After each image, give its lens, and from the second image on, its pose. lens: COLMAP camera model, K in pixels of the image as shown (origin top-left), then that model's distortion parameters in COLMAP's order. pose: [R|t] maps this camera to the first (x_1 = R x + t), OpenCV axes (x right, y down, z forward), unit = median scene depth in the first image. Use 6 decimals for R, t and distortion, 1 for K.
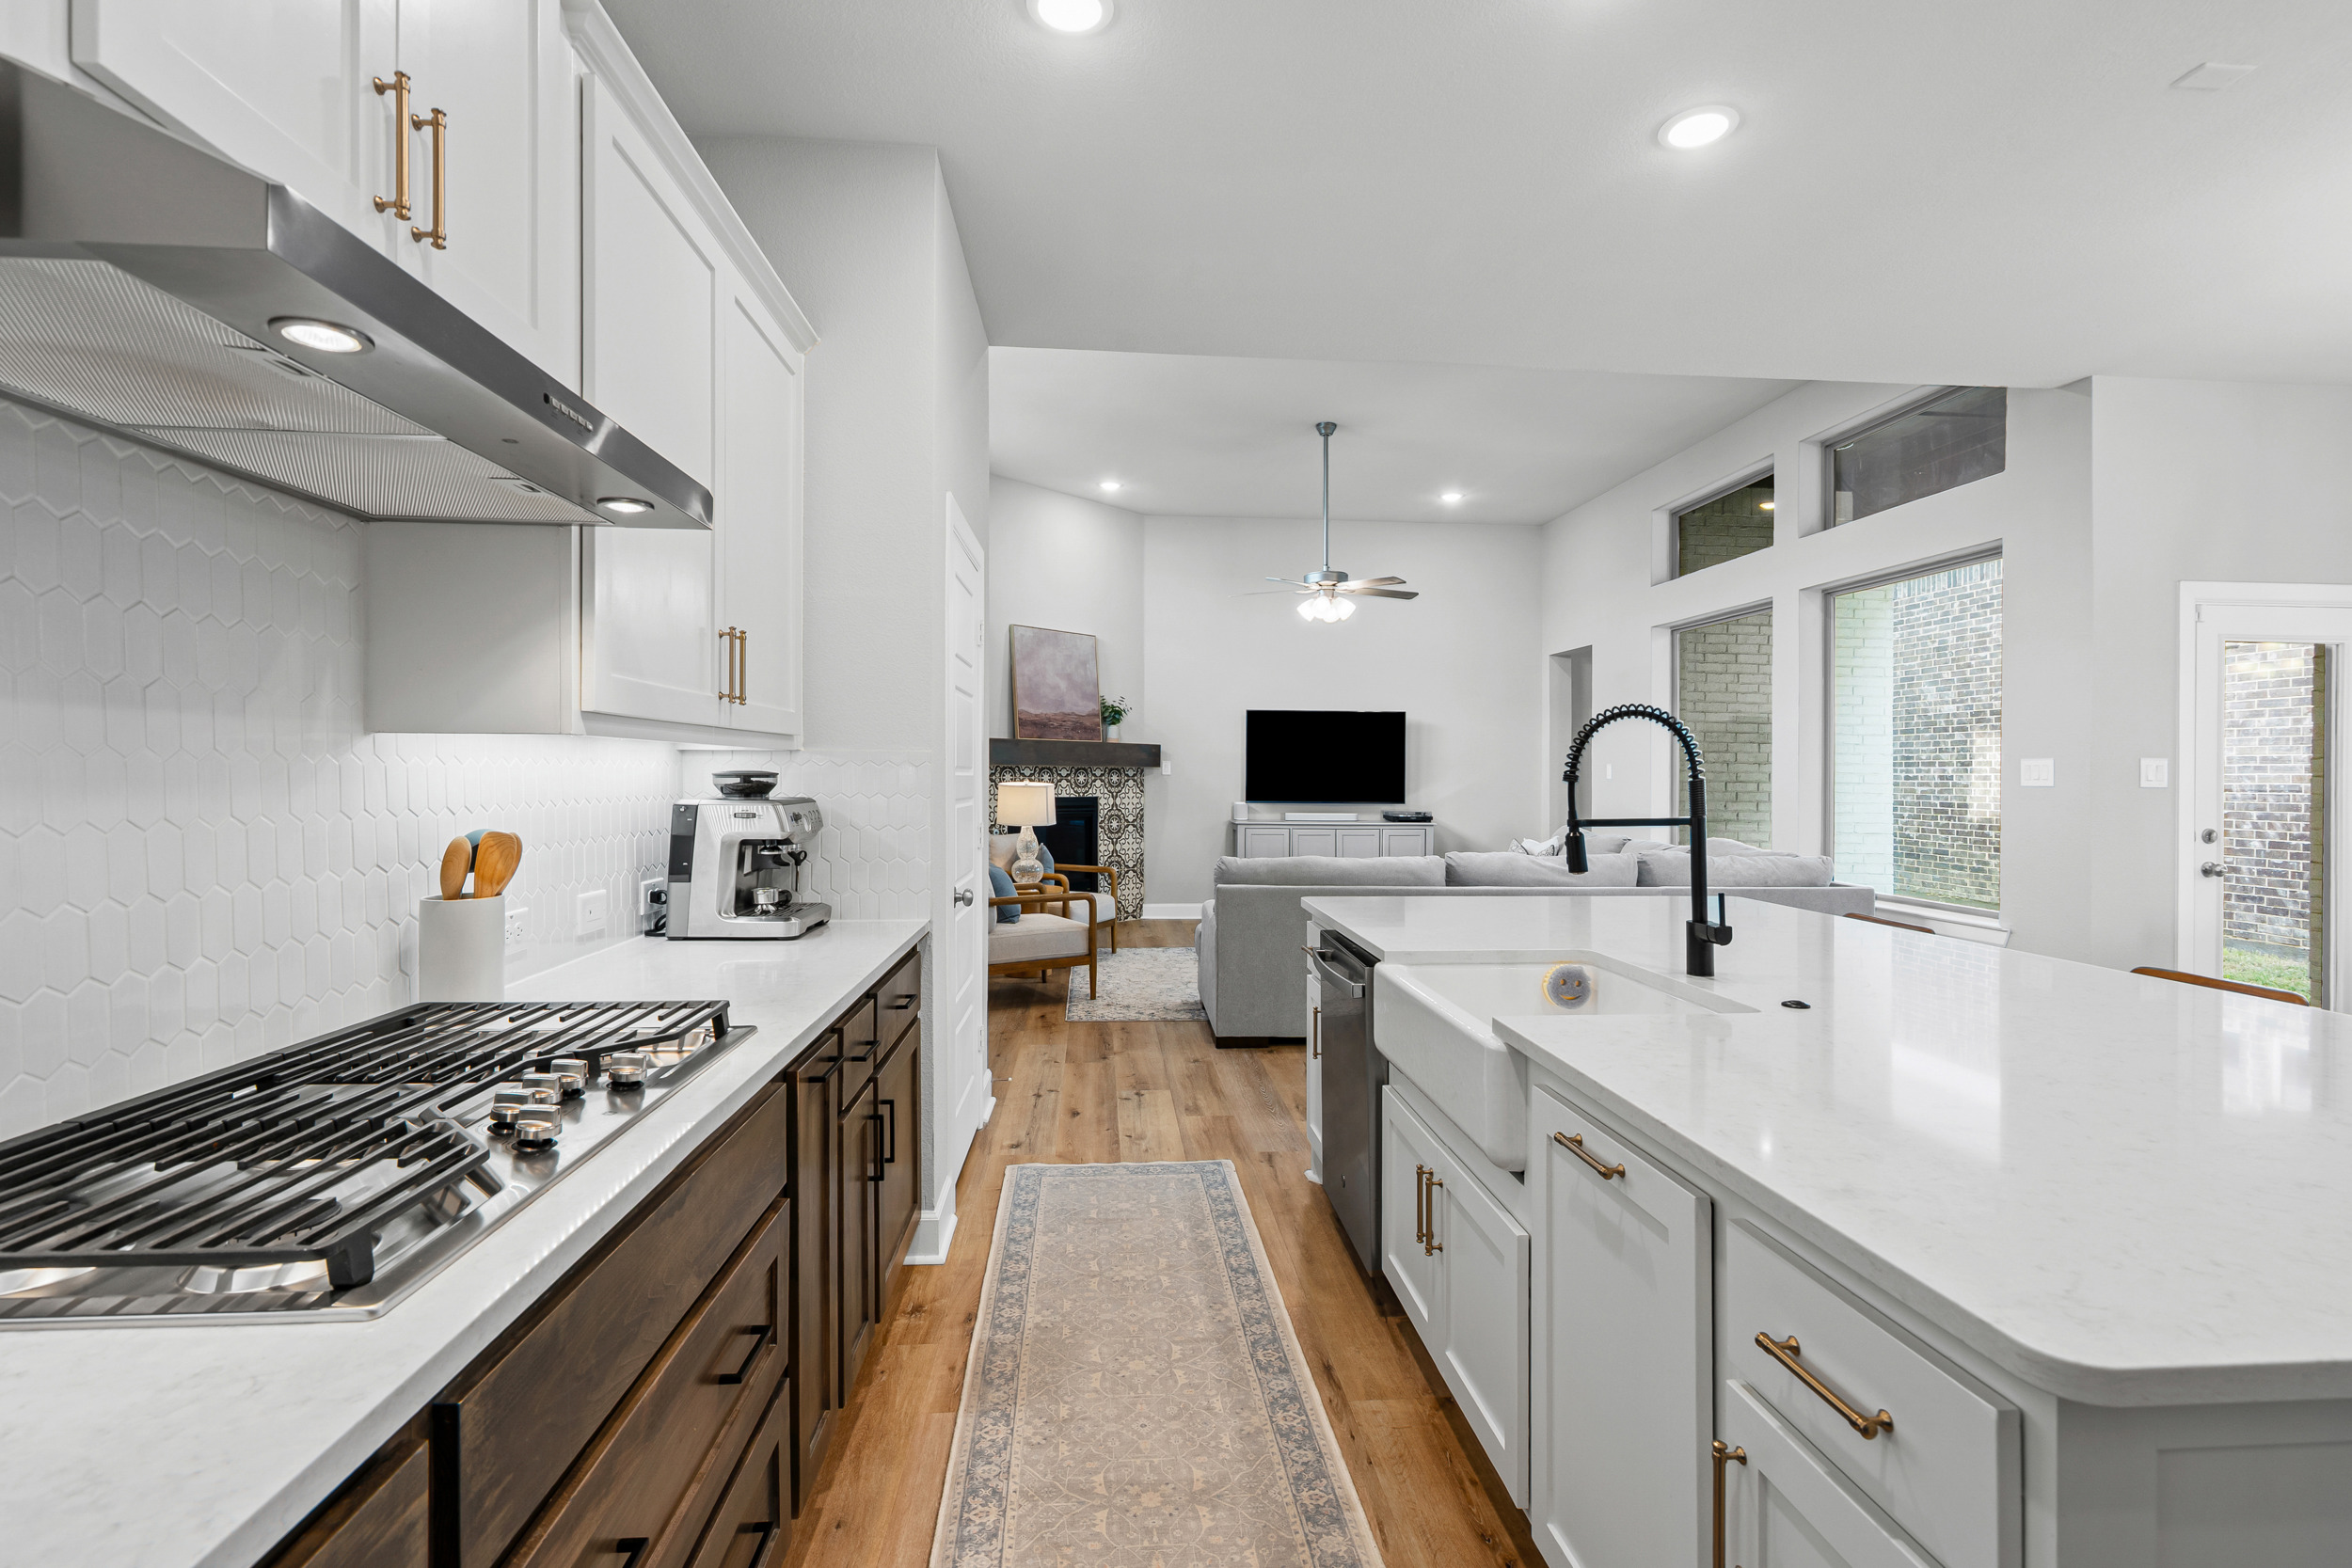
lens RADIAL K [[1098.3, 0, 1190.4], [0, 1098.3, 774.5], [0, 0, 1]] dist [-0.025374, 0.000162]
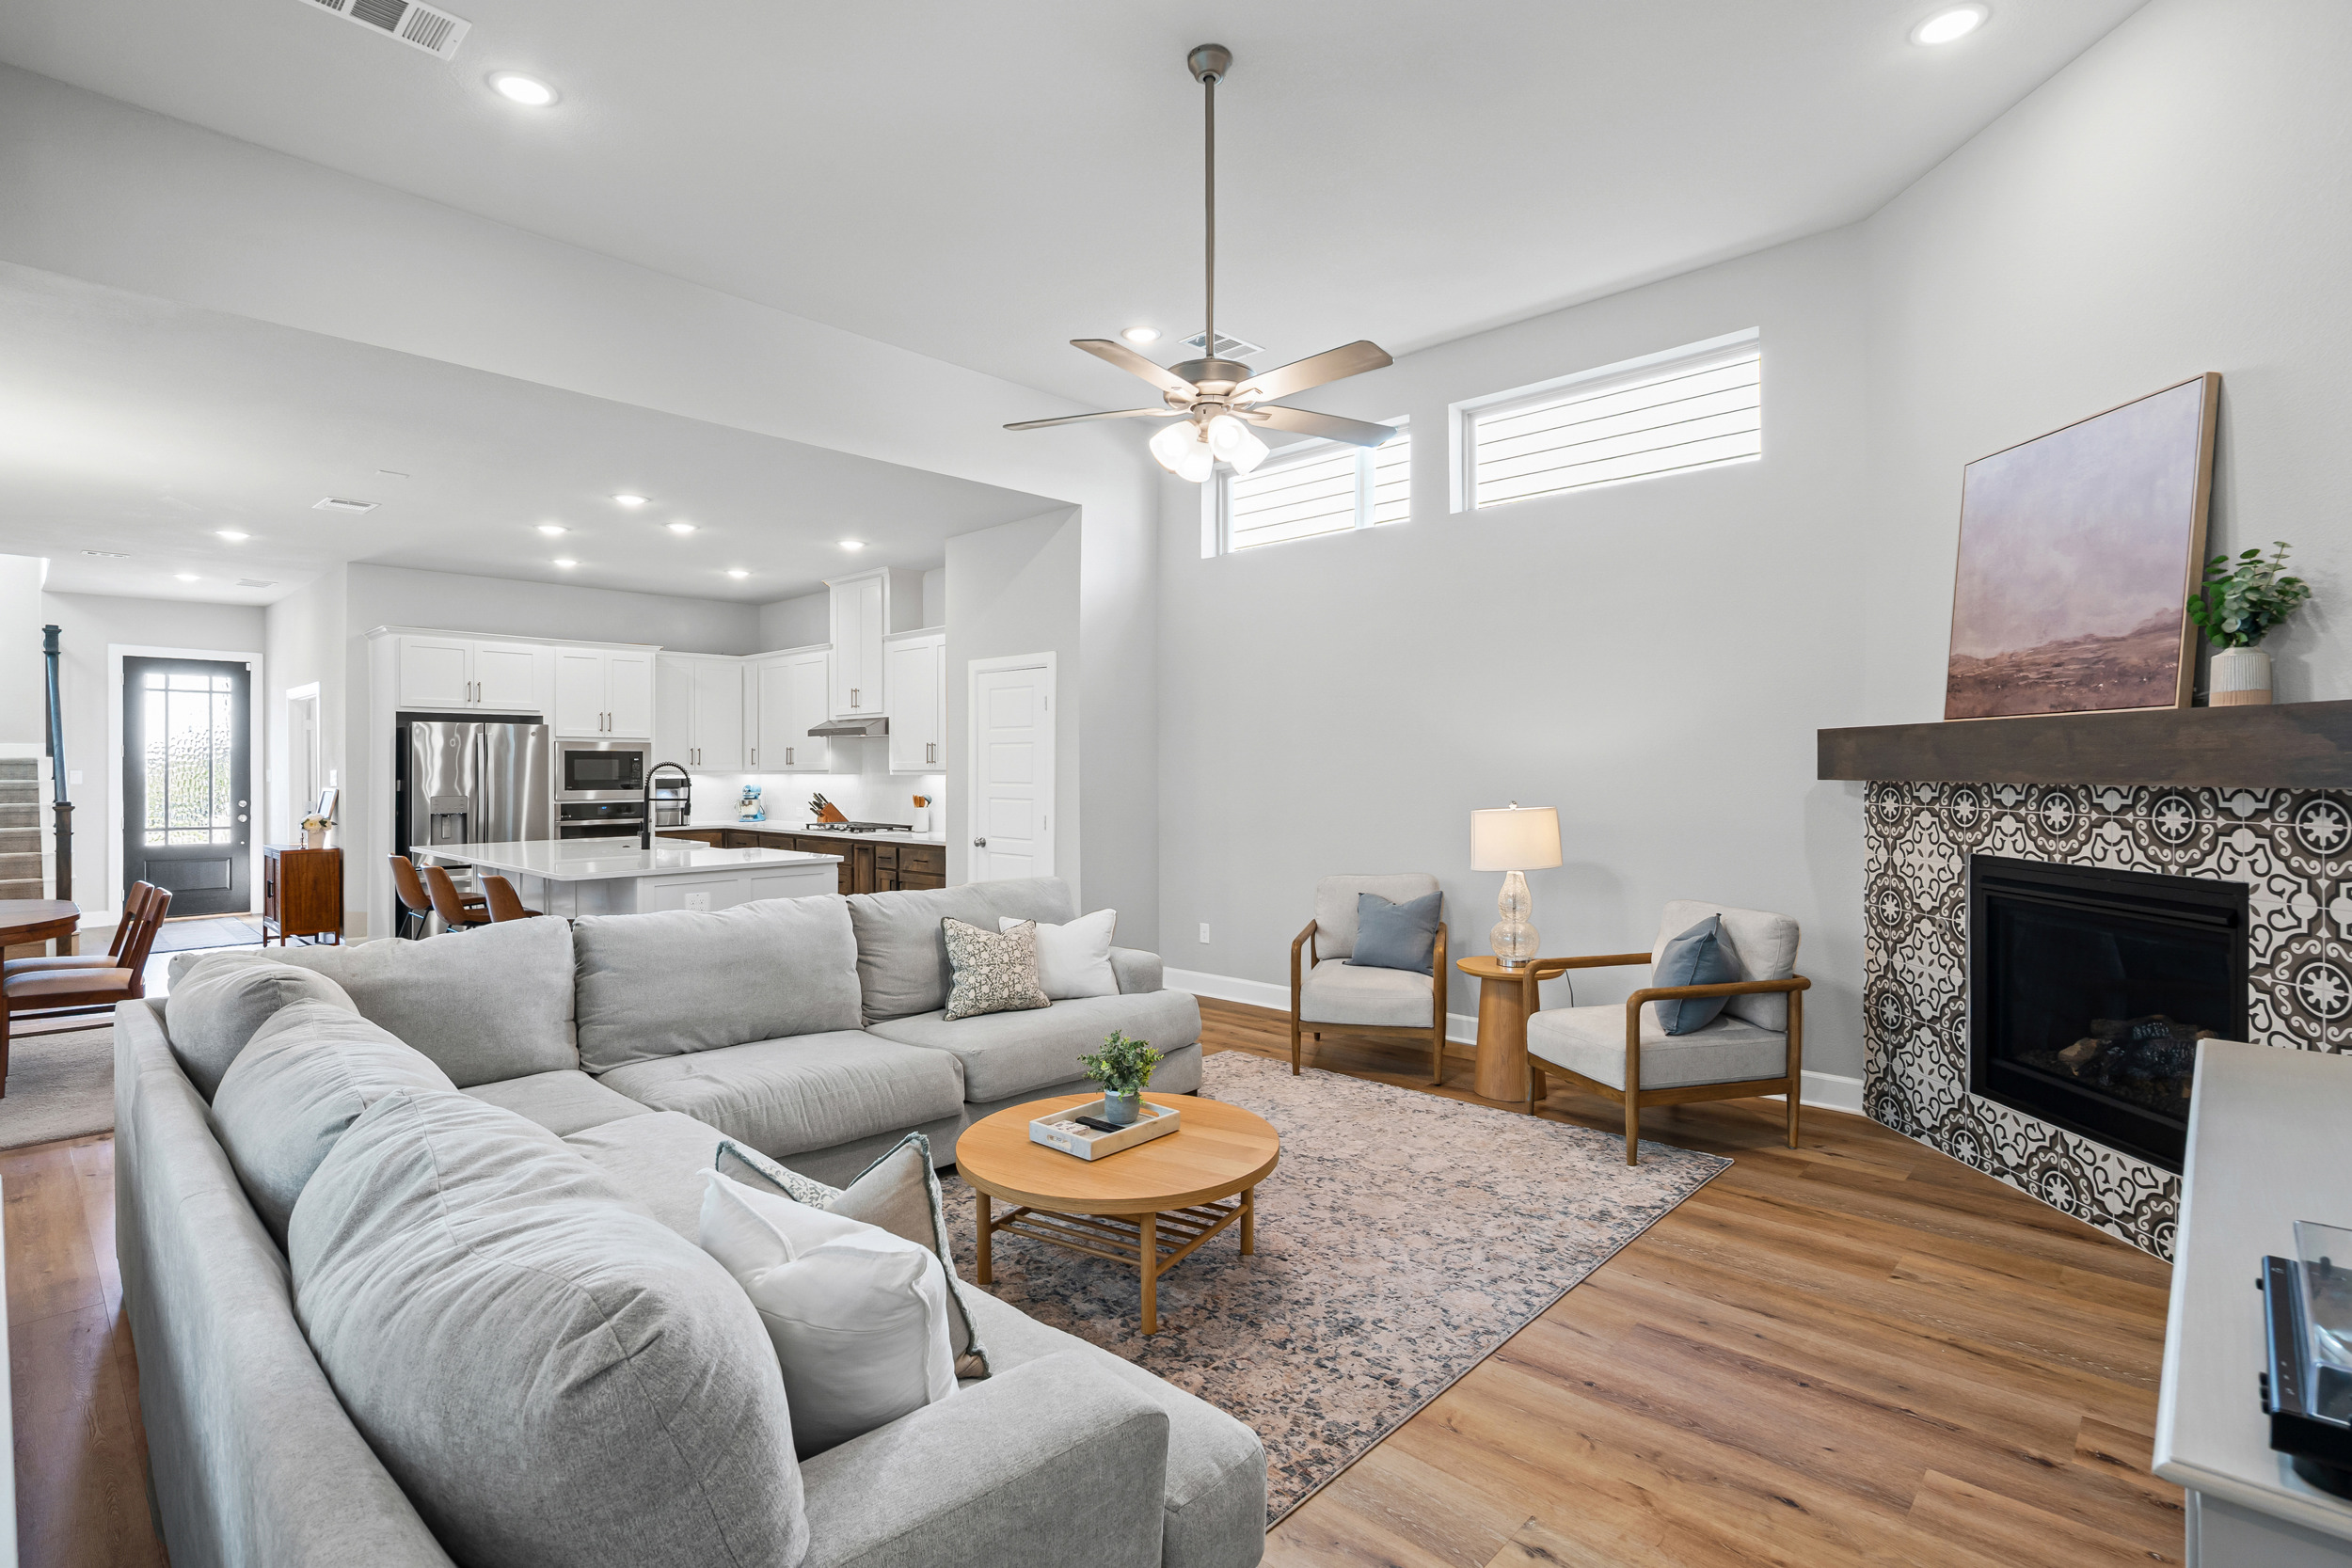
lens RADIAL K [[1123.6, 0, 1173.6], [0, 1123.6, 764.6], [0, 0, 1]] dist [0.001567, -0.000190]
pose [[-0.744378, -0.006052, -0.667731, 0.368654], [-0.003077, 0.999979, -0.005632, -0.011046], [0.667752, -0.002138, -0.744381, 1.090238]]
